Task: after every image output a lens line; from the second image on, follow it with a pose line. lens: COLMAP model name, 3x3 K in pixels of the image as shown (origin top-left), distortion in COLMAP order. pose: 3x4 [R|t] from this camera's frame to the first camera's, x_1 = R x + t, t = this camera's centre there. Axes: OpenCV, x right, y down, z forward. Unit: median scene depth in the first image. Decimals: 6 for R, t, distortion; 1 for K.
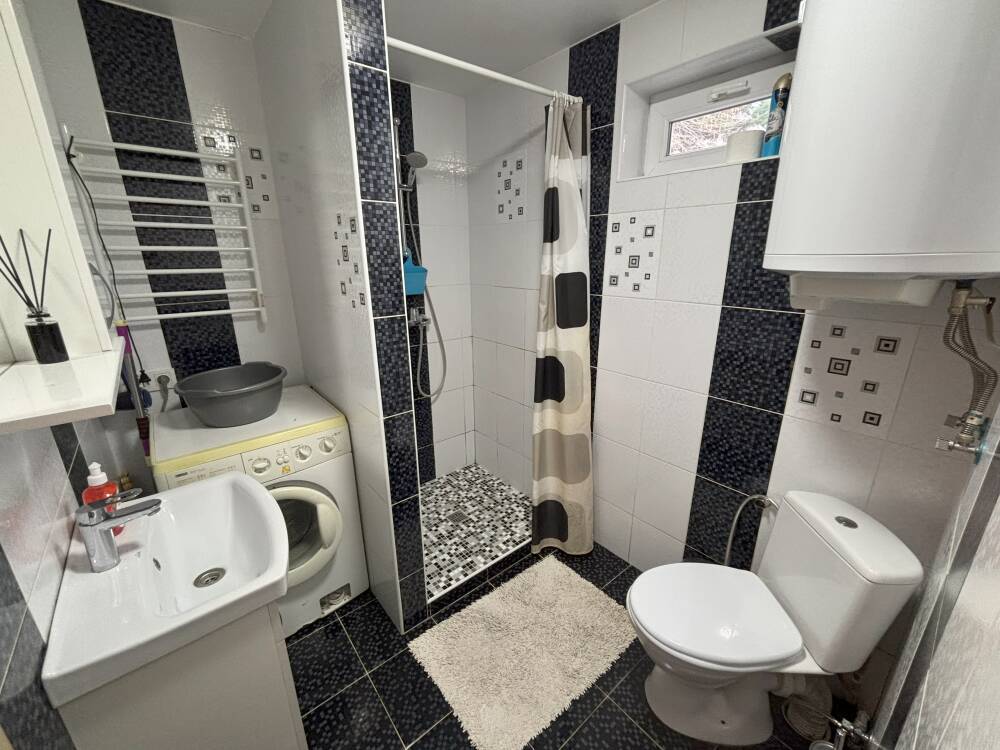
lens RADIAL K [[406.7, 0, 499.5], [0, 406.7, 377.6], [0, 0, 1]] dist [-0.002305, 0.000183]
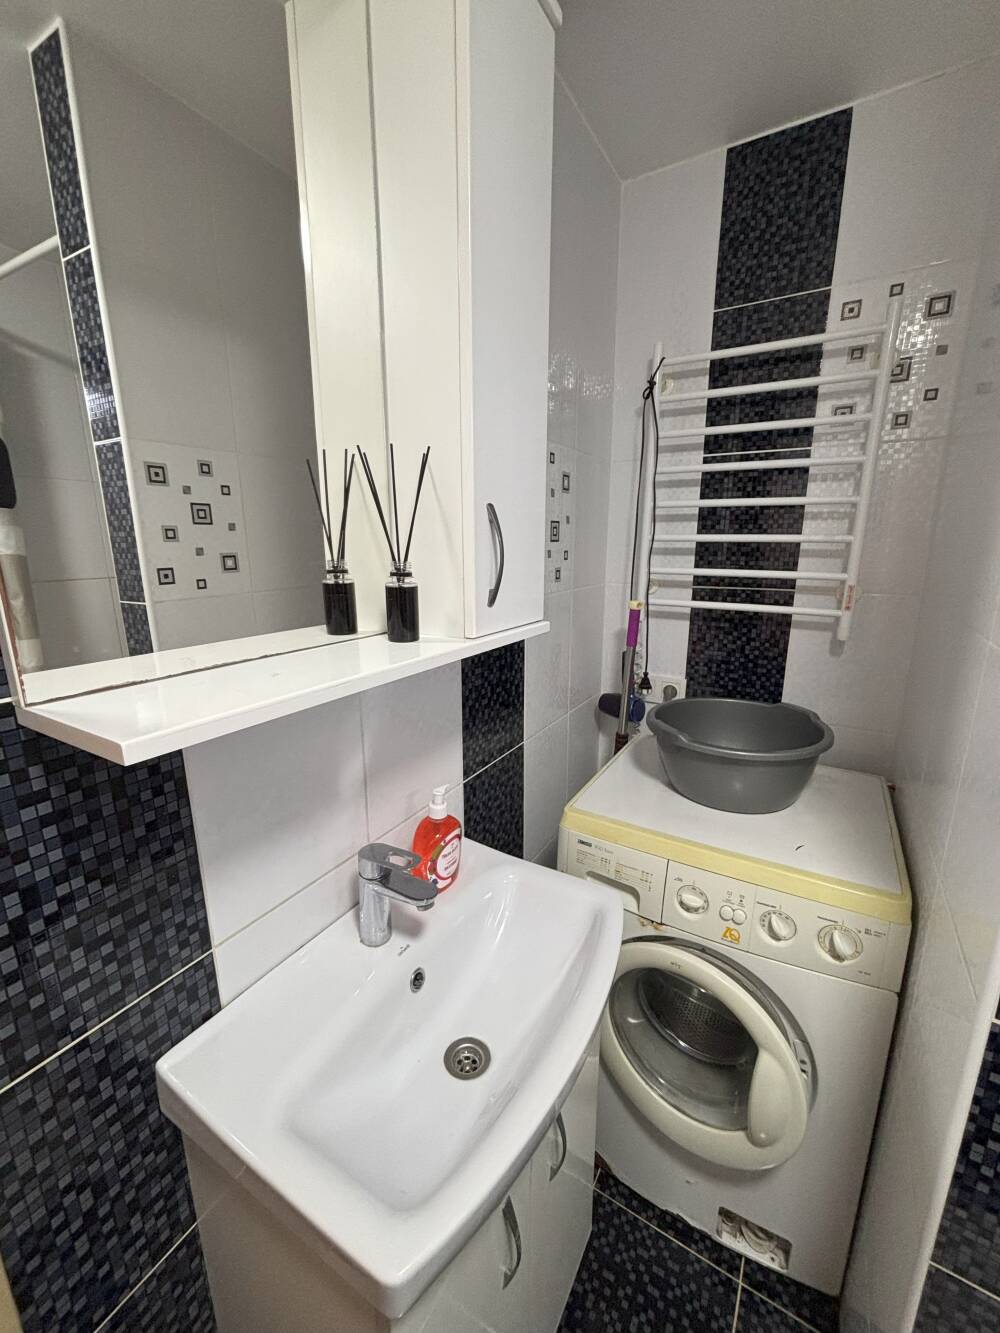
lens RADIAL K [[542.1, 0, 498.4], [0, 542.1, 666.2], [0, 0, 1]] dist [-0.002305, 0.000183]
pose [[0.324677, 0.224273, -0.918850, -0.080293], [-0.278648, 0.951045, 0.133670, -0.079966], [0.903847, 0.212637, 0.371276, 0.385006]]
